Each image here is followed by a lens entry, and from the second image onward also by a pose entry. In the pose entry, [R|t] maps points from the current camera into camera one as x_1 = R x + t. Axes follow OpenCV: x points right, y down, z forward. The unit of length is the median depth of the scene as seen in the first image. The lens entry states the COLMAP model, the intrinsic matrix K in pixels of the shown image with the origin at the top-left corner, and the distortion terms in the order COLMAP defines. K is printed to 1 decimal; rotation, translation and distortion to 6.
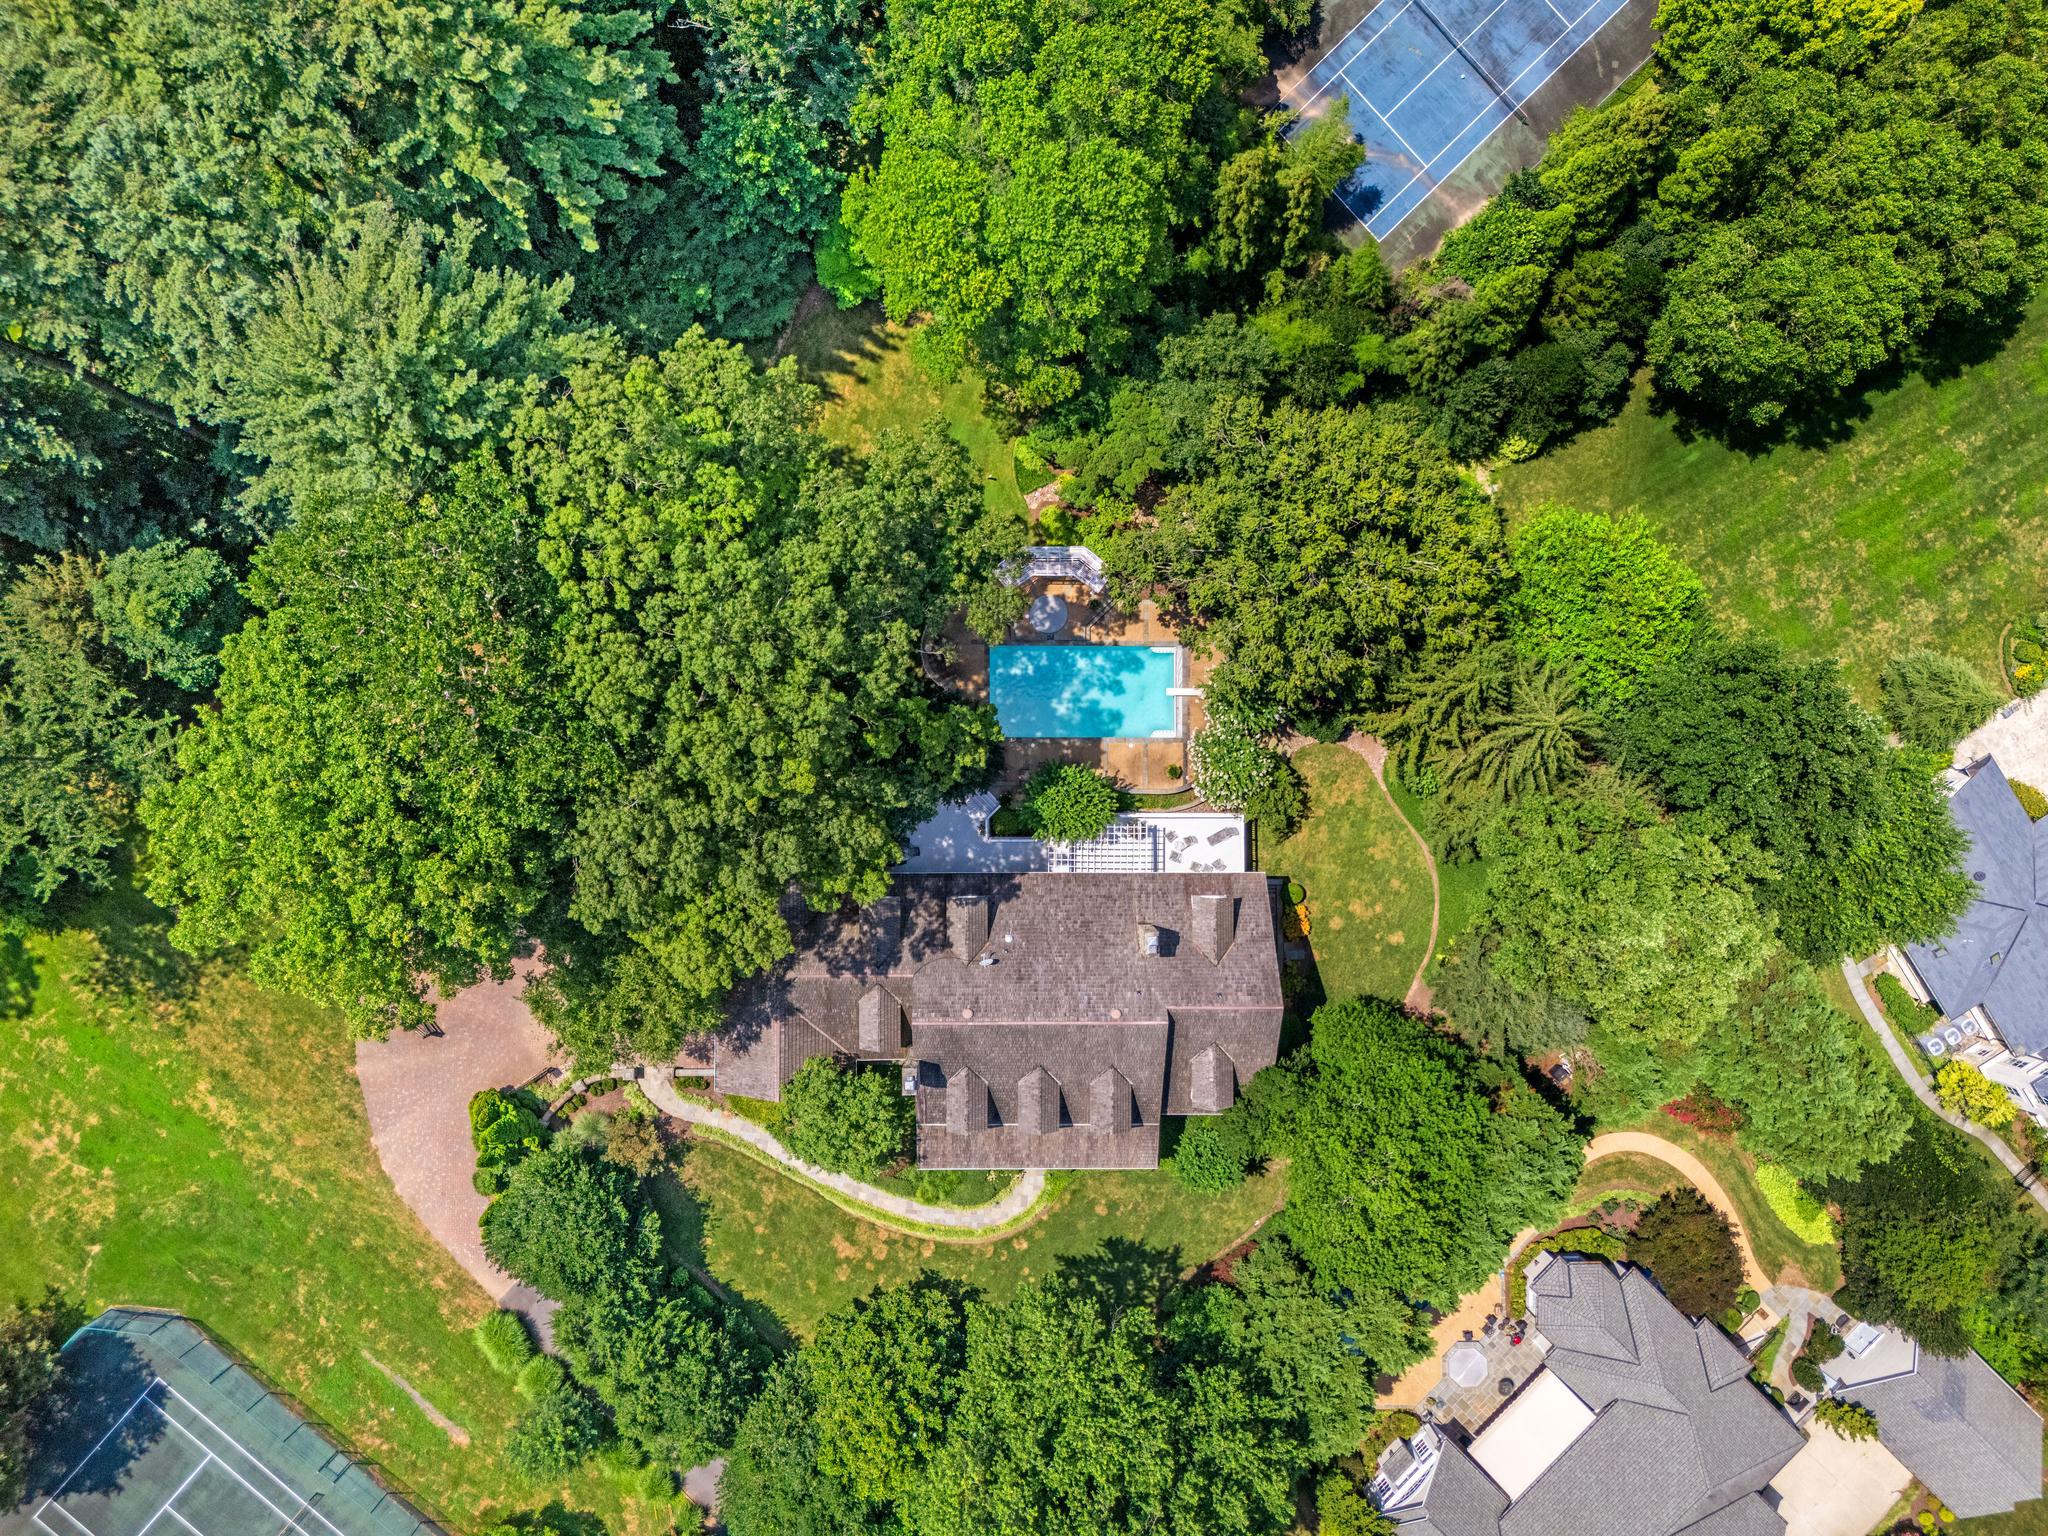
lens RADIAL K [[1530.3, 0, 1026.0], [0, 1530.3, 749.1], [0, 0, 1]] dist [0.100227, -0.096003]
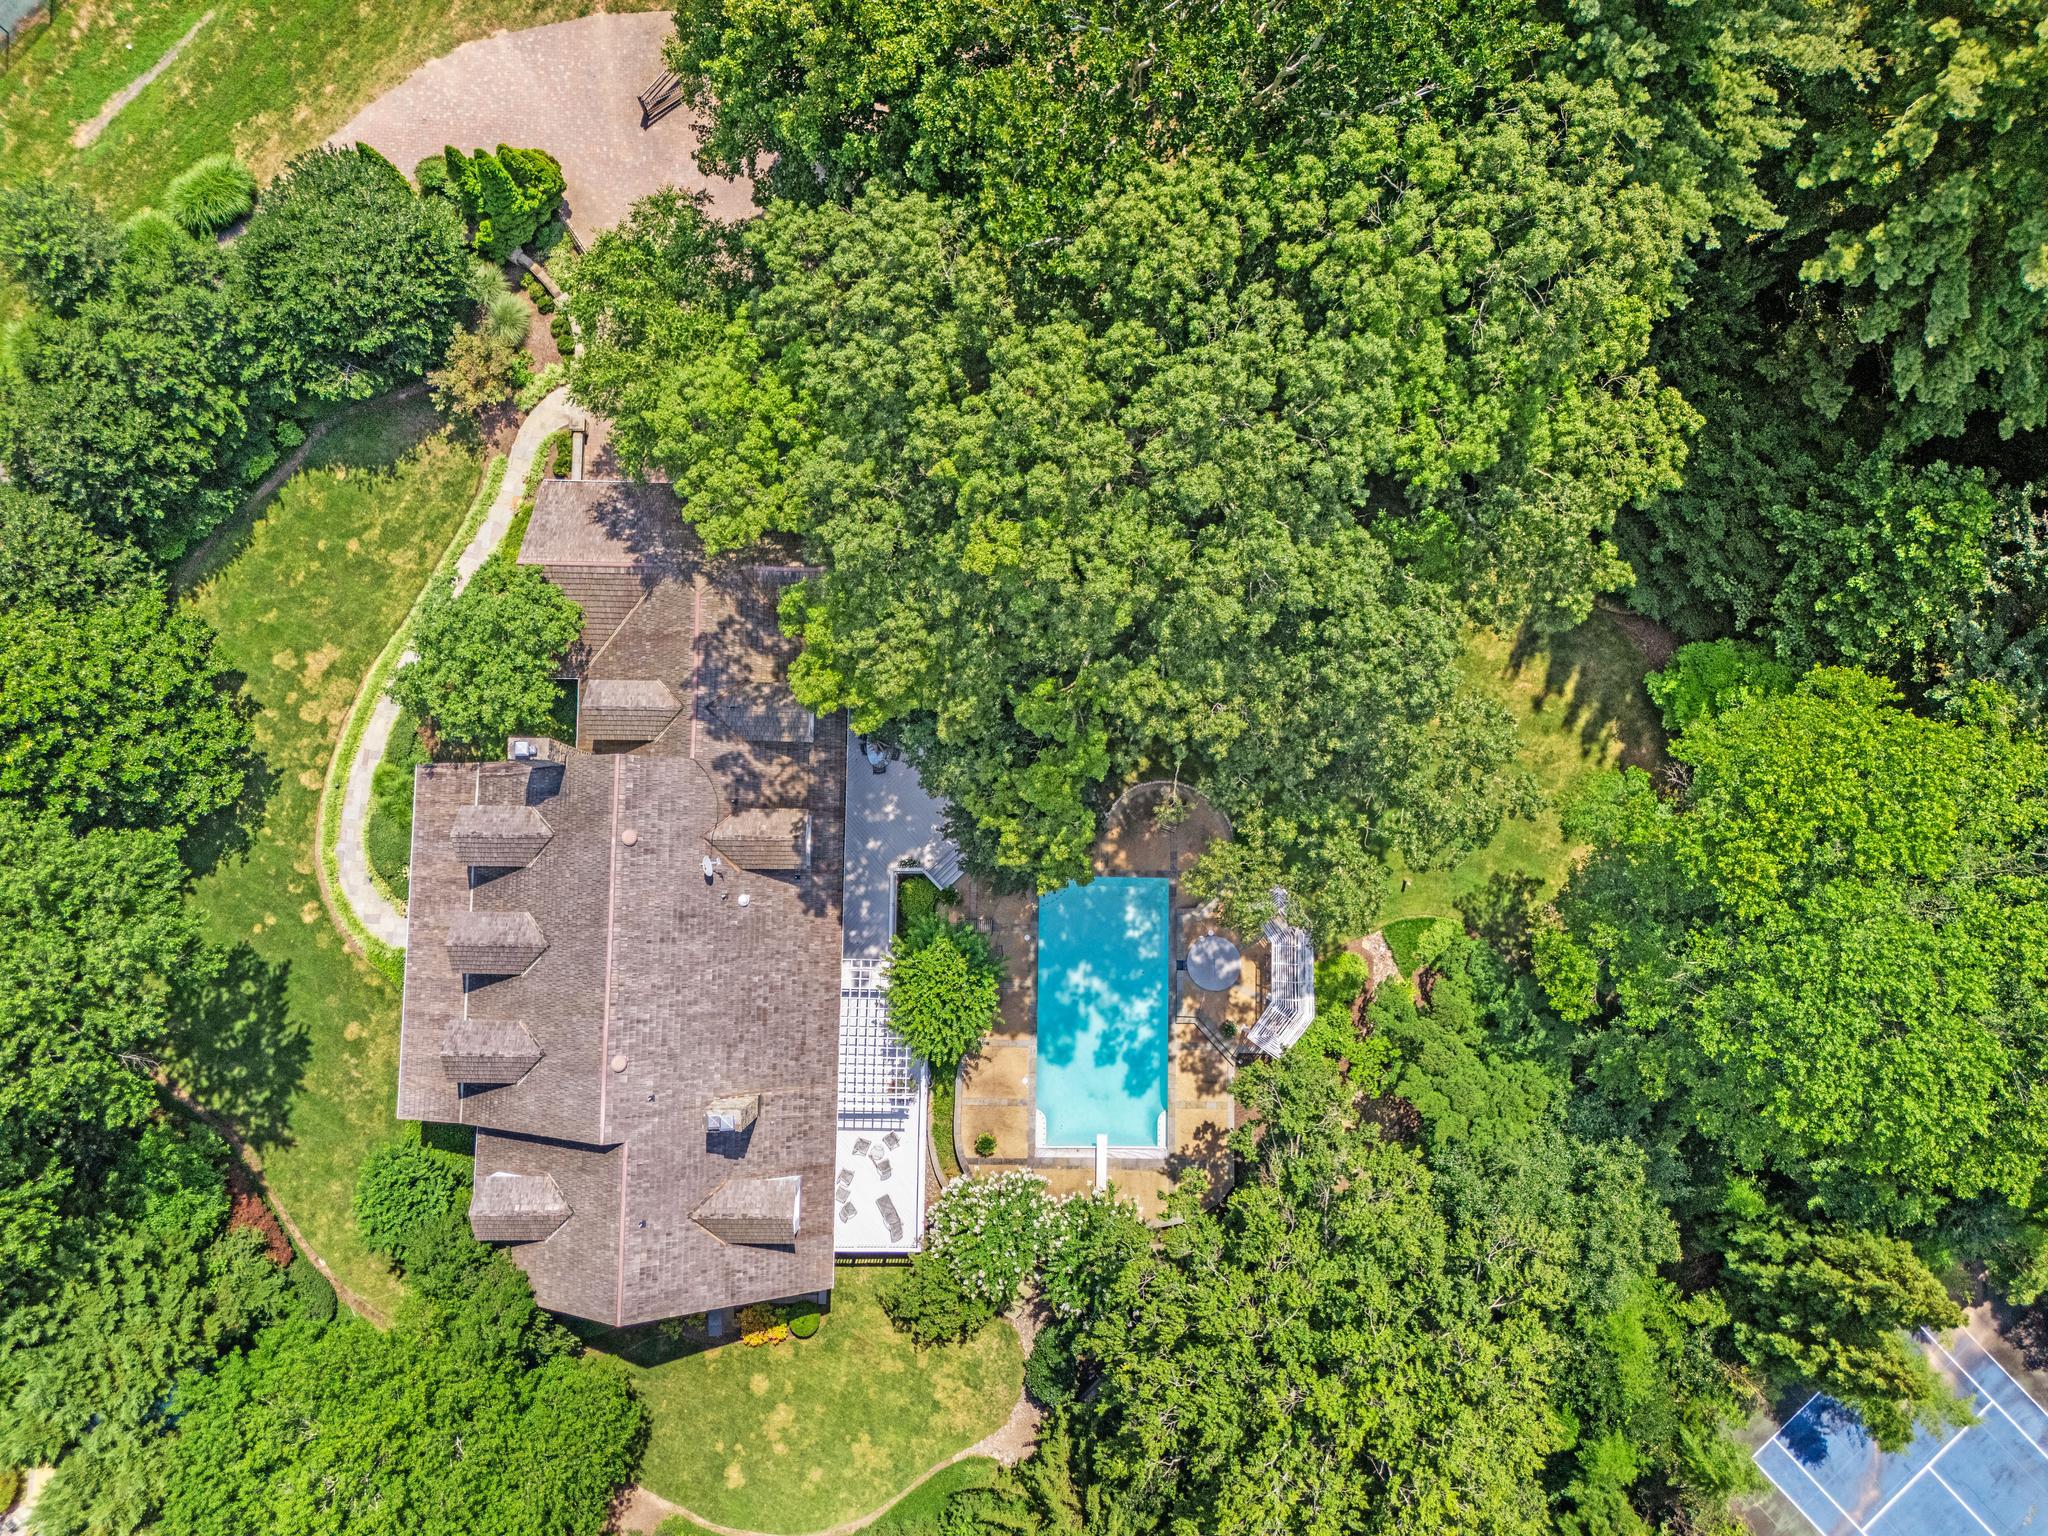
lens RADIAL K [[1530.3, 0, 1026.0], [0, 1530.3, 749.1], [0, 0, 1]] dist [0.100227, -0.096003]
pose [[-0.012998, 0.993955, -0.109014, -0.004716], [-0.999836, -0.014291, -0.011091, 0.007292], [-0.012582, 0.108852, 0.993978, 0.310327]]
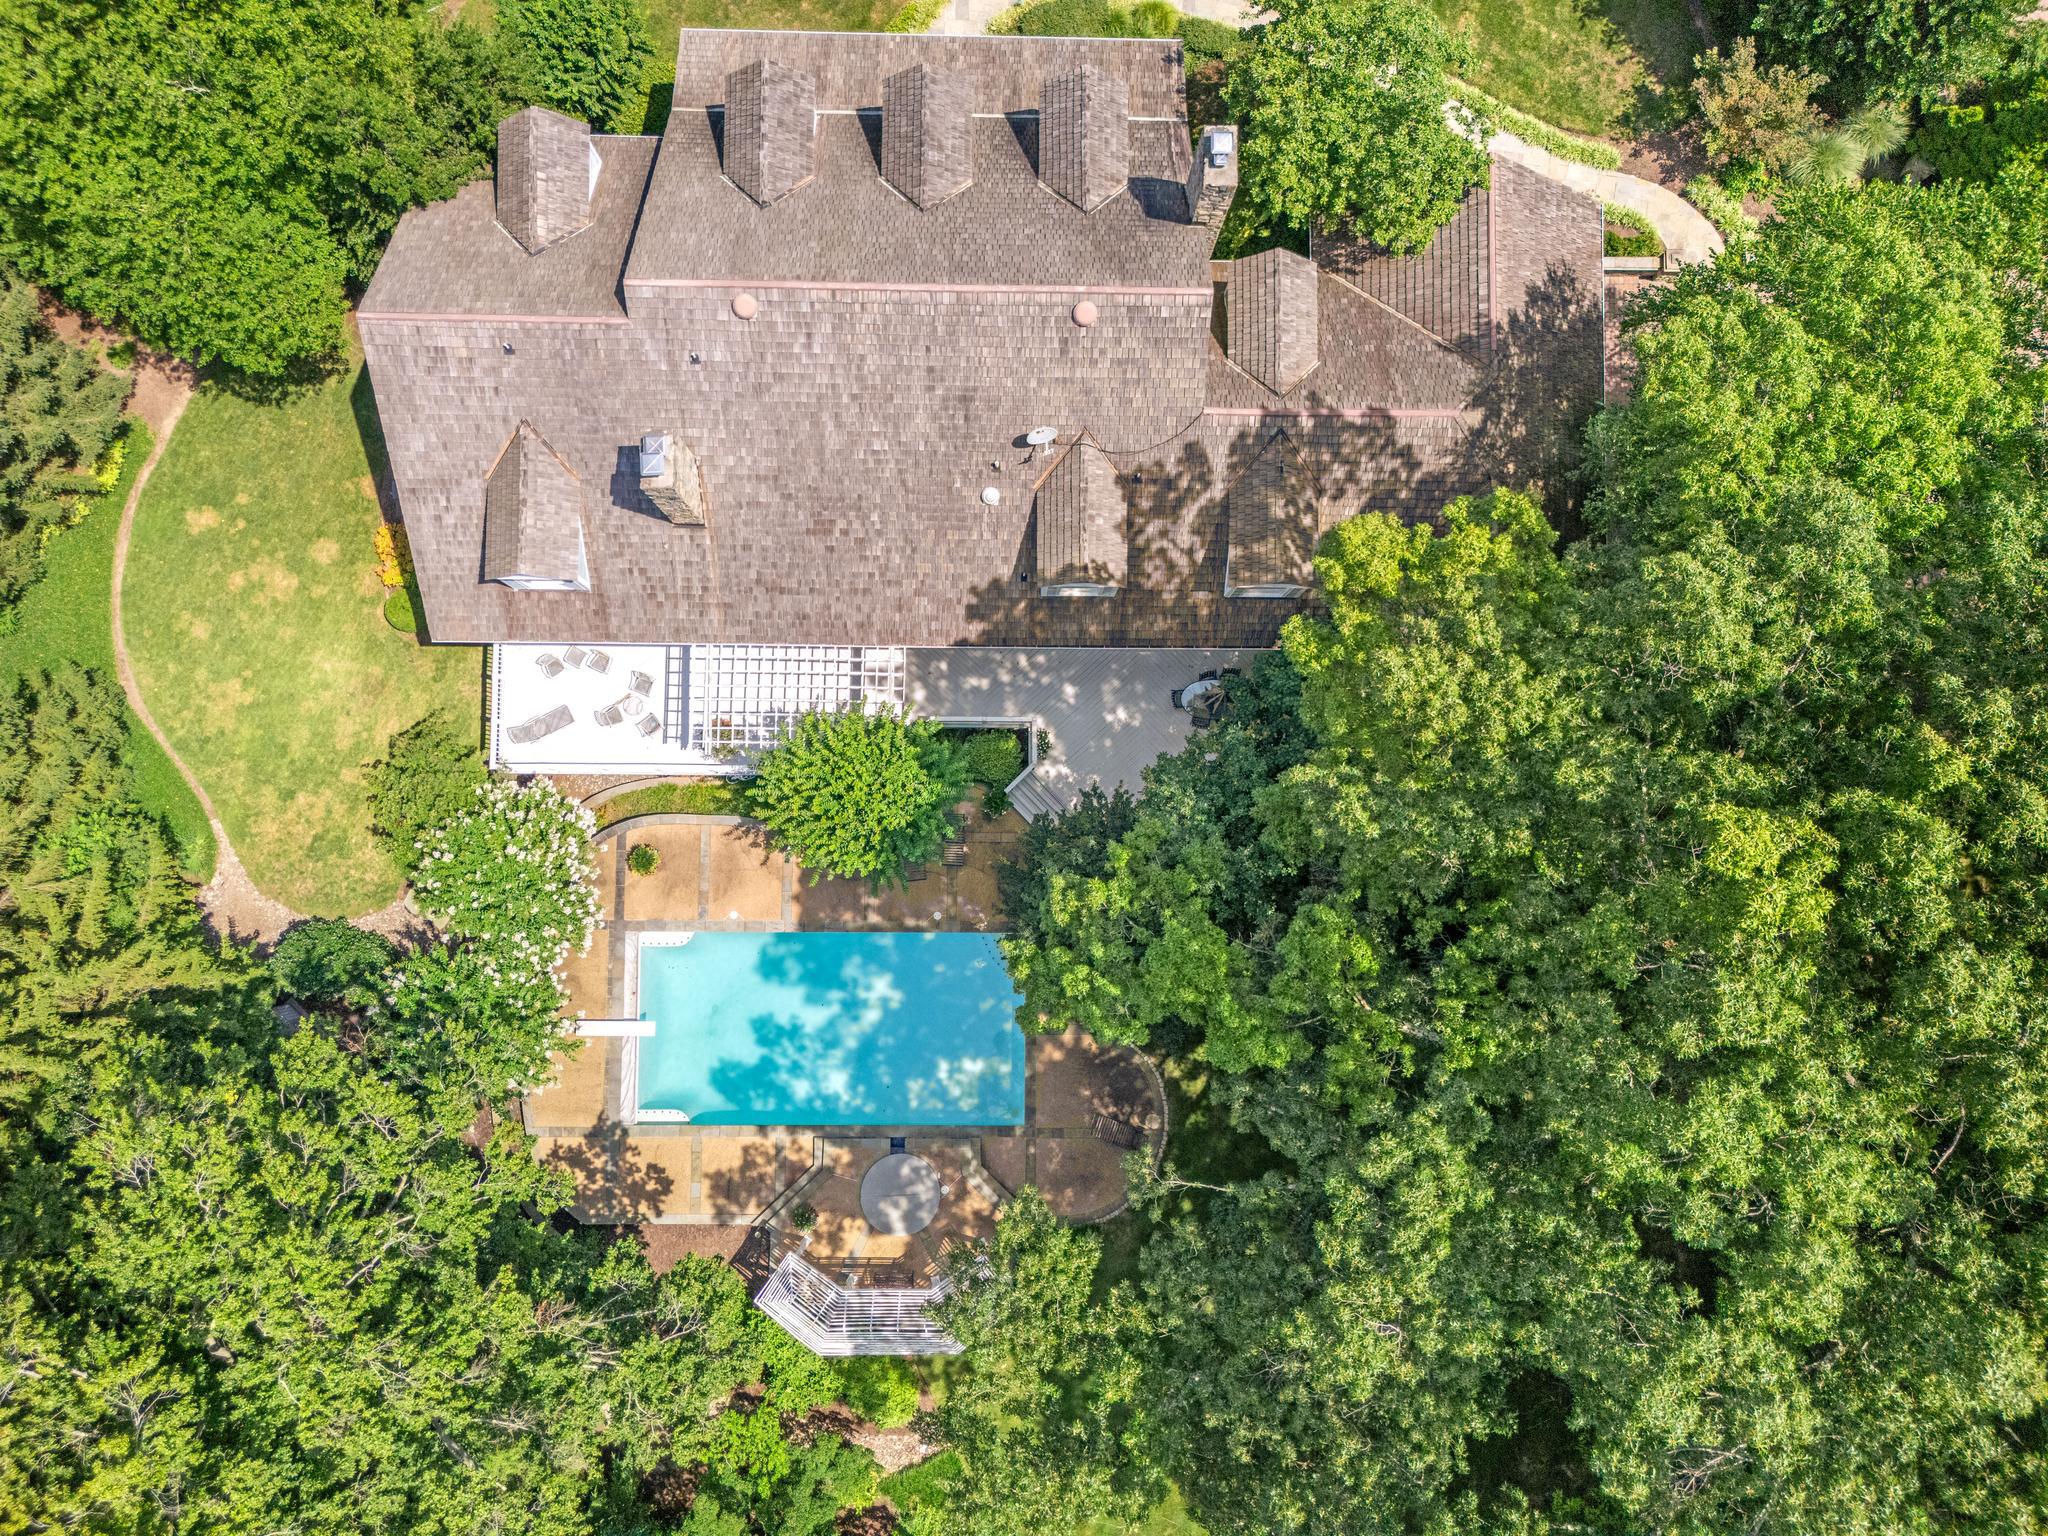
lens RADIAL K [[1530.3, 0, 1026.0], [0, 1530.3, 749.1], [0, 0, 1]] dist [0.100227, -0.096003]
pose [[-0.999316, -0.008445, -0.036000, -0.005530], [0.005500, -0.996690, 0.081108, 0.011519], [-0.036566, 0.080854, 0.996055, 0.540684]]
